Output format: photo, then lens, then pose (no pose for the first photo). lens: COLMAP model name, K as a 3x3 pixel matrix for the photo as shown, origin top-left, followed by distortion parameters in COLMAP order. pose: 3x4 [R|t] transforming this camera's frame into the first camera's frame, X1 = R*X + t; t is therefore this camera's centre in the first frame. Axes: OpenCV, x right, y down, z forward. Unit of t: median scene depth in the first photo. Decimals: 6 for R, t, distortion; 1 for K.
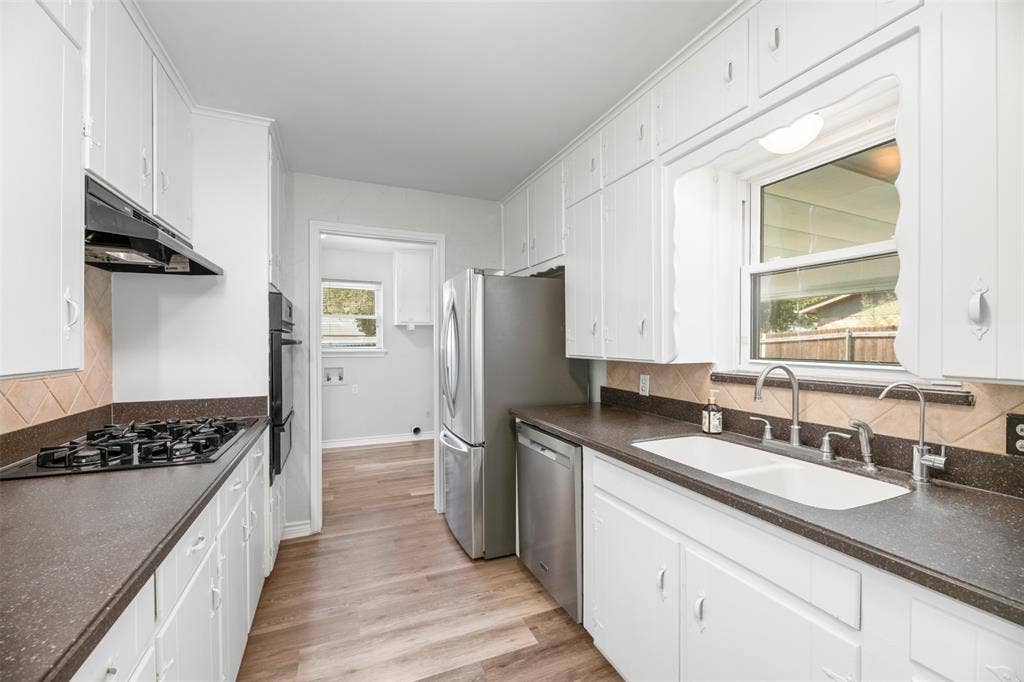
lens RADIAL K [[433.4, 0, 515.0], [0, 433.4, 342.0], [0, 0, 1]] dist [-0.005568, 0.000468]
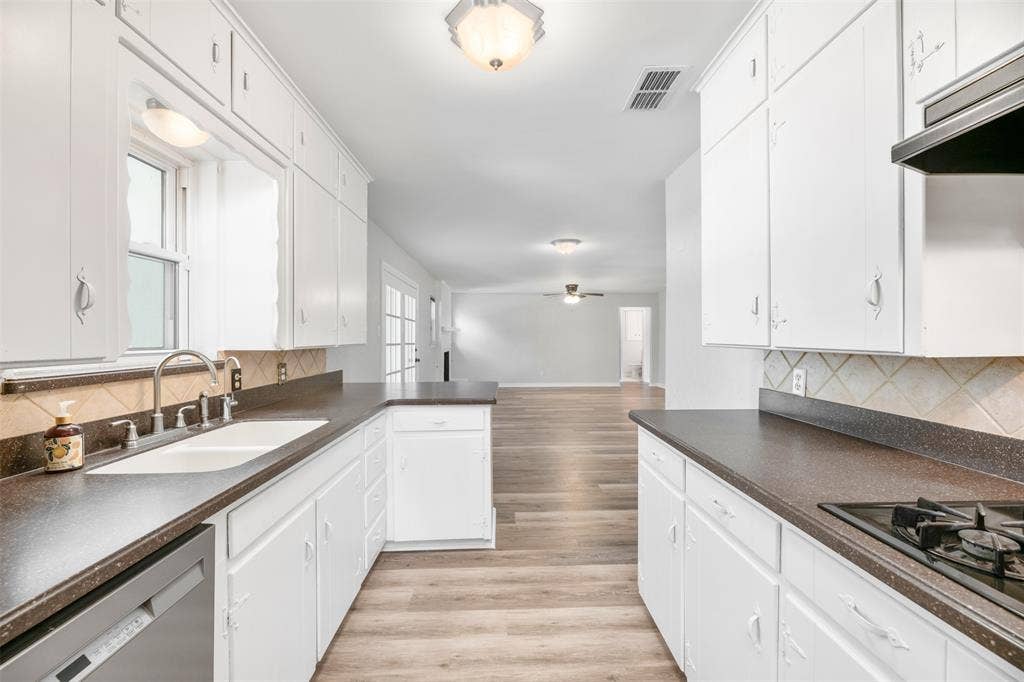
lens RADIAL K [[433.4, 0, 511.8], [0, 433.4, 339.3], [0, 0, 1]] dist [-0.005568, 0.000468]
pose [[-0.932906, 0.003891, 0.360098, -0.310926], [0.006529, 0.999960, 0.006108, 0.014181], [-0.360060, 0.008049, -0.932894, 1.083591]]
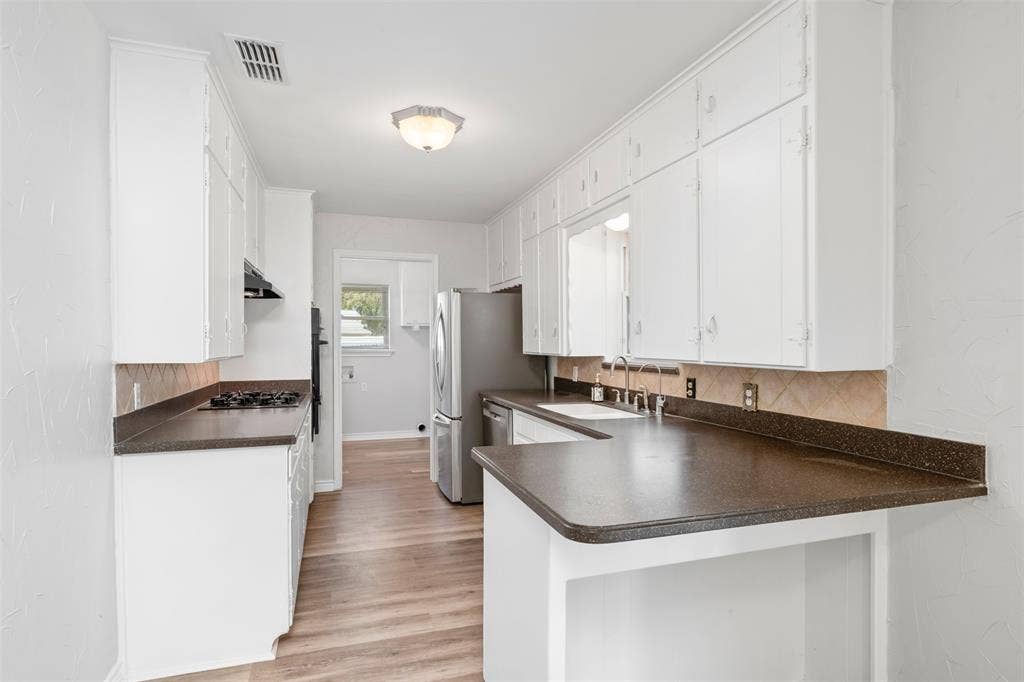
lens RADIAL K [[554.6, 0, 506.6], [0, 554.6, 338.2], [0, 0, 1]] dist [-0.022984, 0.021469]
pose [[0.995746, -0.002110, -0.092118, 0.253583], [0.001614, 0.999984, -0.005456, -0.003168], [0.092128, 0.005284, 0.995733, -0.783968]]
